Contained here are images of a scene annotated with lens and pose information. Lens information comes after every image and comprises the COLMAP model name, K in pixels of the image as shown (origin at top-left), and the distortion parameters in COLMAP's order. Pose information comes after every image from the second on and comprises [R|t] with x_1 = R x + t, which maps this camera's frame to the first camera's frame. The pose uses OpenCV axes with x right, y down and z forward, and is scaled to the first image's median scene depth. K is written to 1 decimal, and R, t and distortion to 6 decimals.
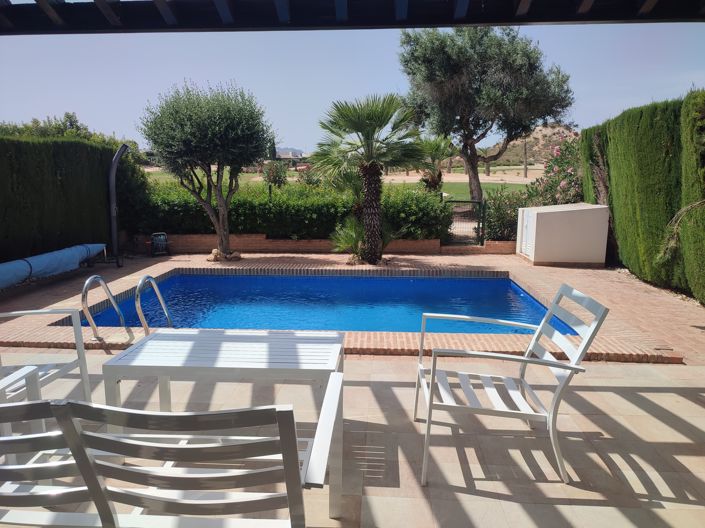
lens RADIAL K [[515.0, 0, 352.5], [0, 515.0, 264.0], [0, 0, 1]] dist [0.025096, -0.006441]
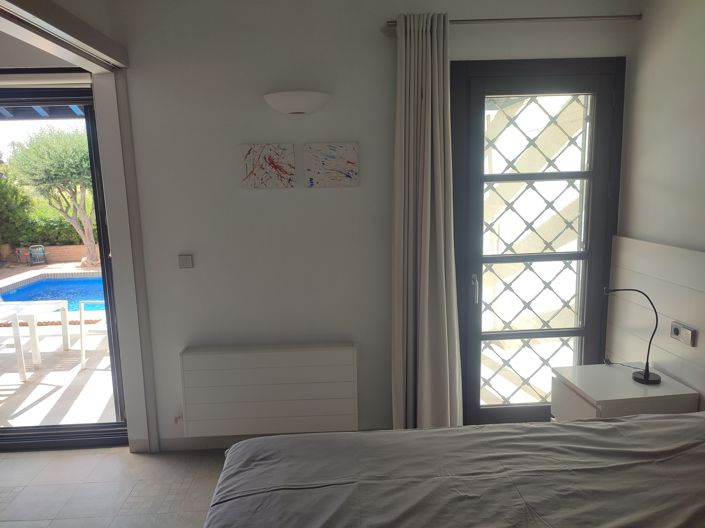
lens RADIAL K [[515.0, 0, 352.5], [0, 515.0, 264.0], [0, 0, 1]] dist [0.025096, -0.006441]
pose [[0.994455, -0.038396, 0.097899, 0.240483], [0.039158, 0.999216, -0.005871, 0.018264], [-0.097596, 0.009672, 0.995179, -0.265892]]
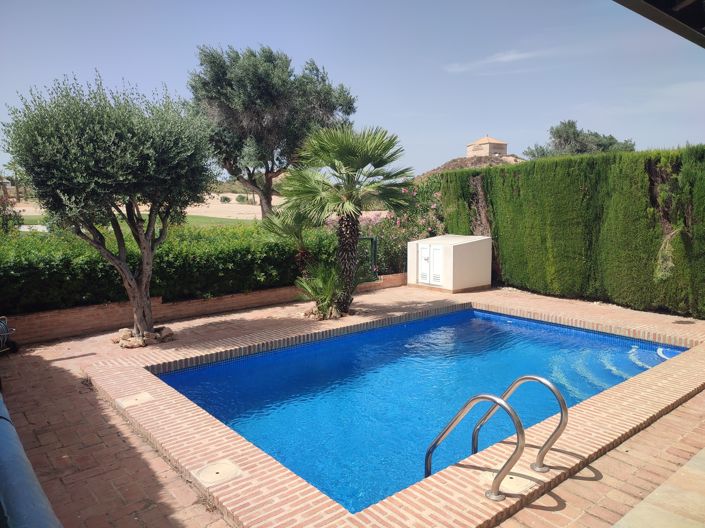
lens RADIAL K [[515.0, 0, 352.5], [0, 515.0, 264.0], [0, 0, 1]] dist [0.025096, -0.006441]
pose [[0.727243, -0.084016, 0.681218, -0.510844], [0.120542, 0.992688, -0.006257, -0.073700], [-0.675712, 0.086666, 0.732054, 0.319879]]
